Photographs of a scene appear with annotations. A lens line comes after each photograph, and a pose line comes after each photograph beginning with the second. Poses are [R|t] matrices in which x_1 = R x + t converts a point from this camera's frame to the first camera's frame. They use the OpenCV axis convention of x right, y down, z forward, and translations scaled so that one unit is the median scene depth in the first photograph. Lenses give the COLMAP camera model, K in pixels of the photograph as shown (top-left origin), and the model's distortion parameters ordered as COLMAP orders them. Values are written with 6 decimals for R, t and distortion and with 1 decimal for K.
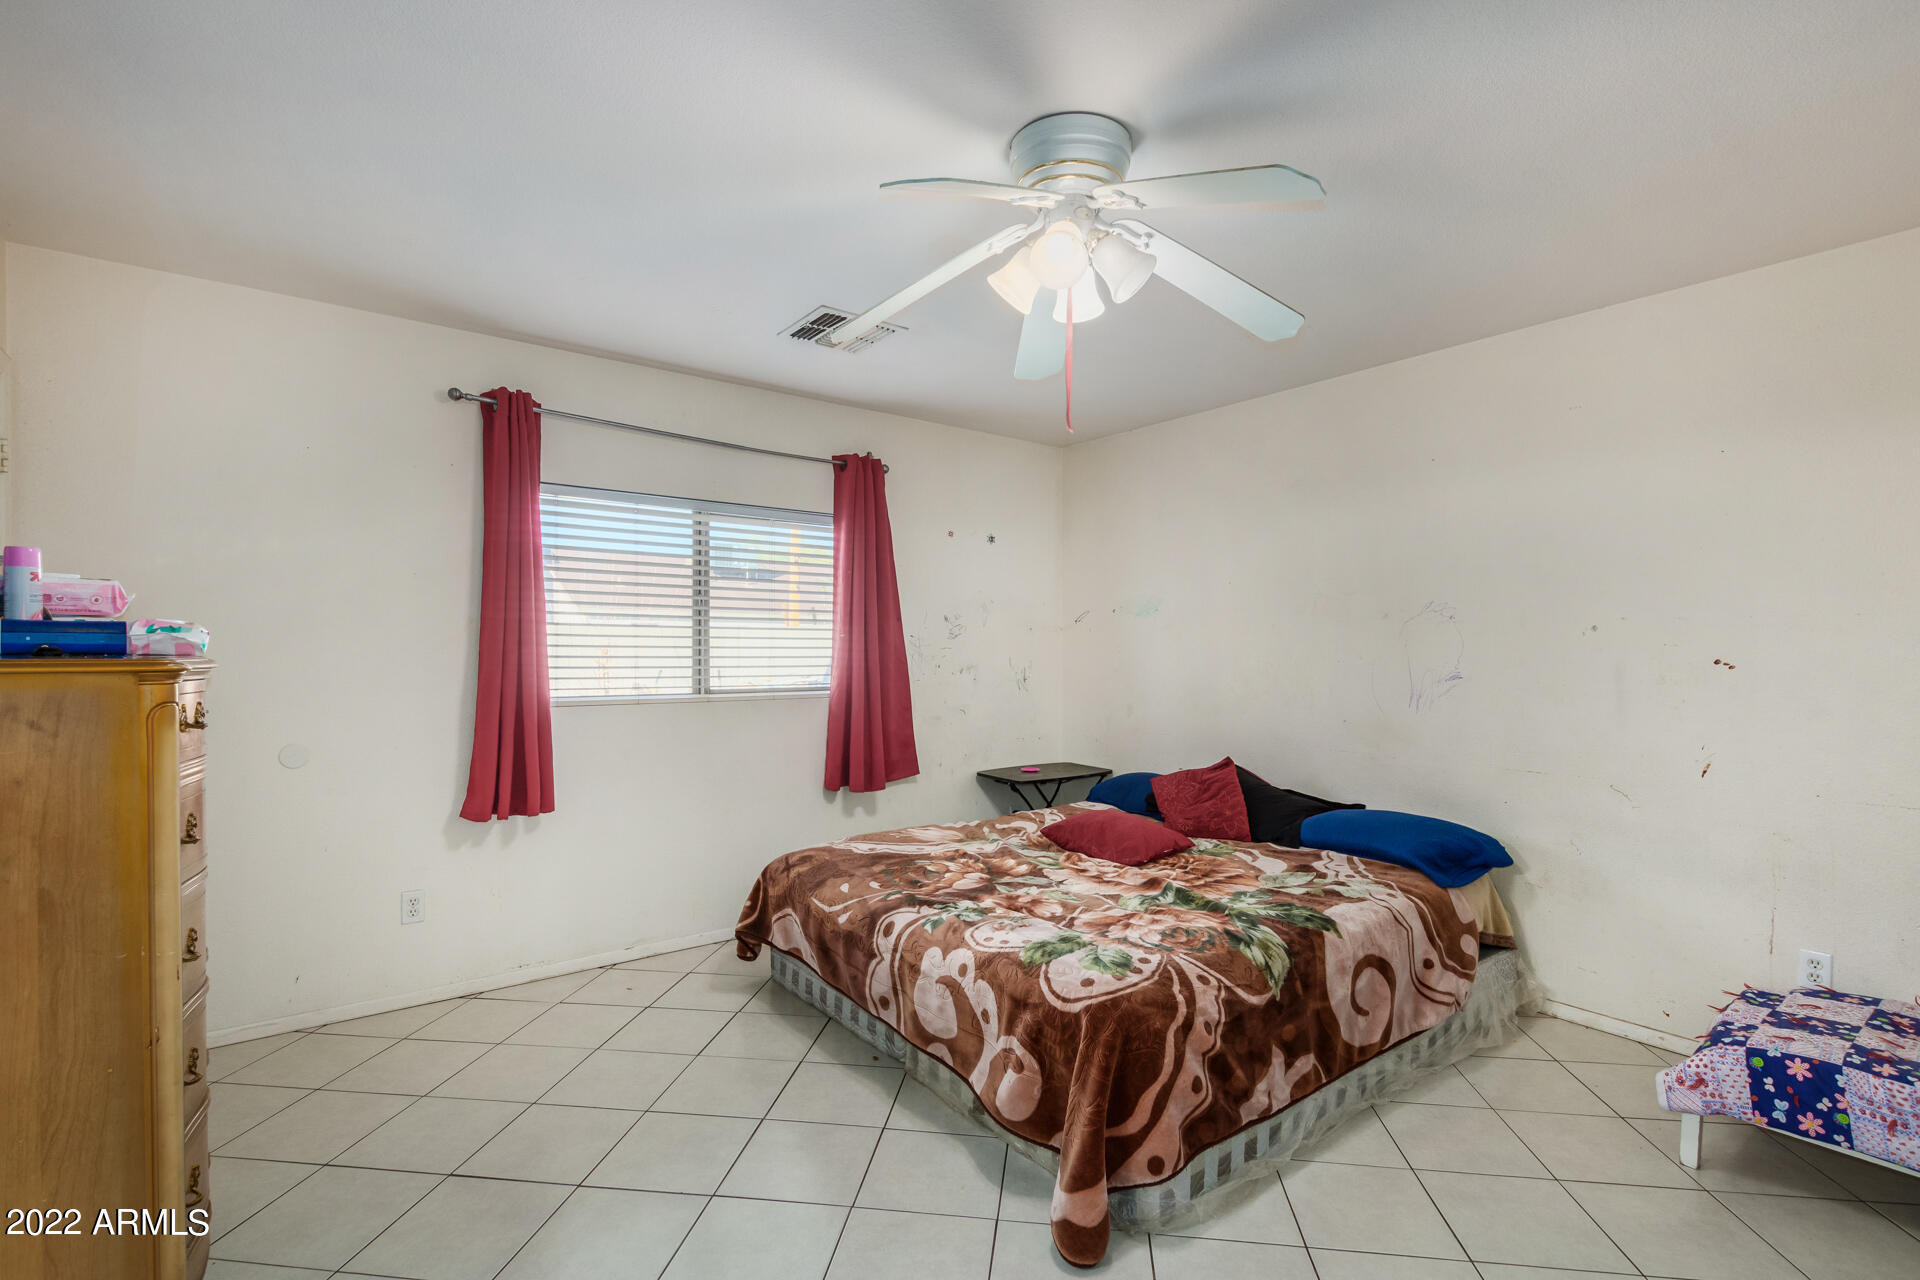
lens RADIAL K [[863.3, 0, 963.2], [0, 863.3, 655.4], [0, 0, 1]] dist [-0.012186, -0.000630]
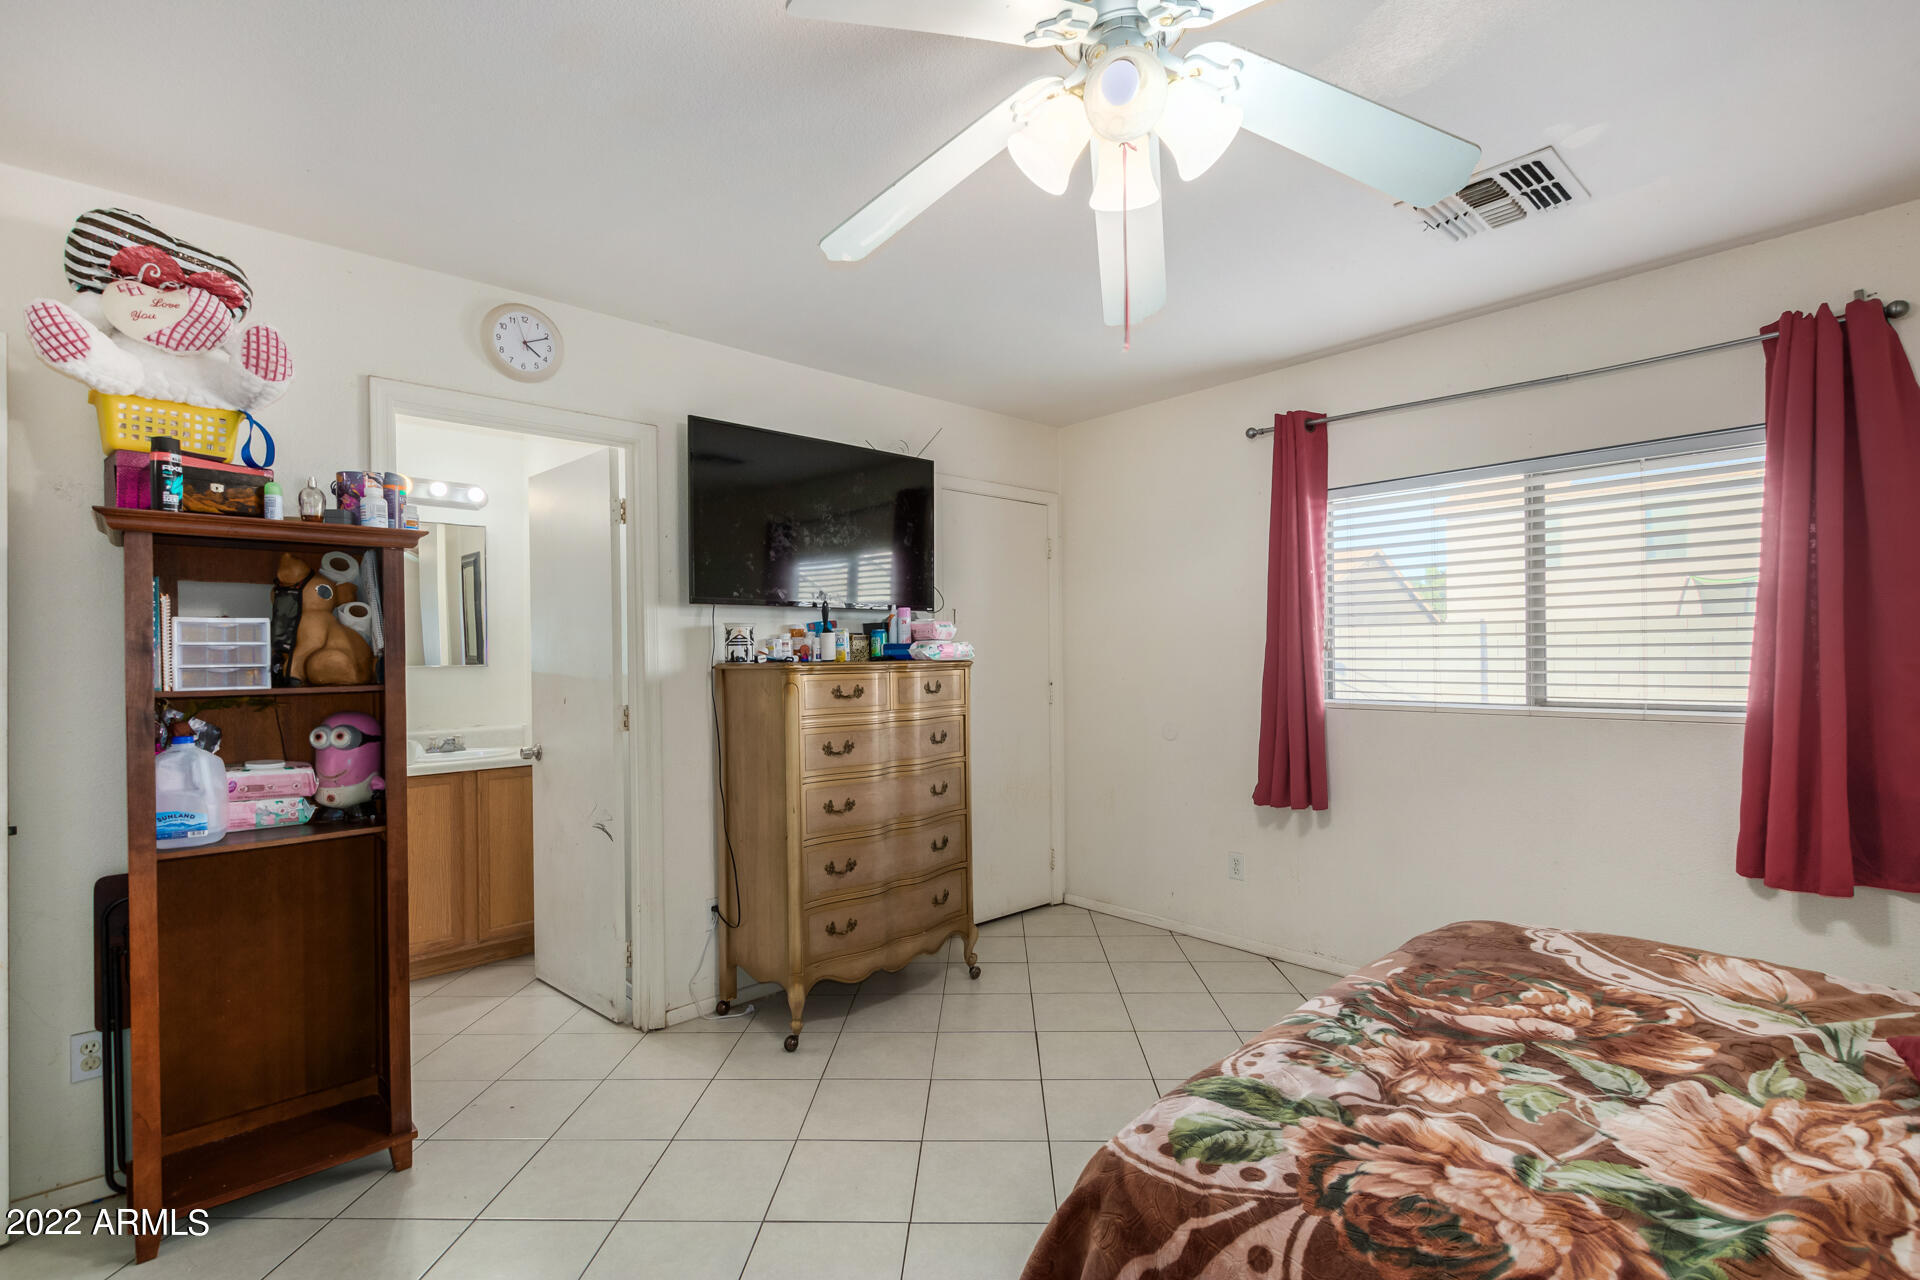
lens RADIAL K [[863.3, 0, 963.2], [0, 863.3, 655.4], [0, 0, 1]] dist [-0.012186, -0.000630]
pose [[0.081134, -0.005175, -0.996690, 0.499463], [0.006310, 0.999969, -0.004678, -0.000772], [0.996683, -0.005909, 0.081164, 0.481530]]
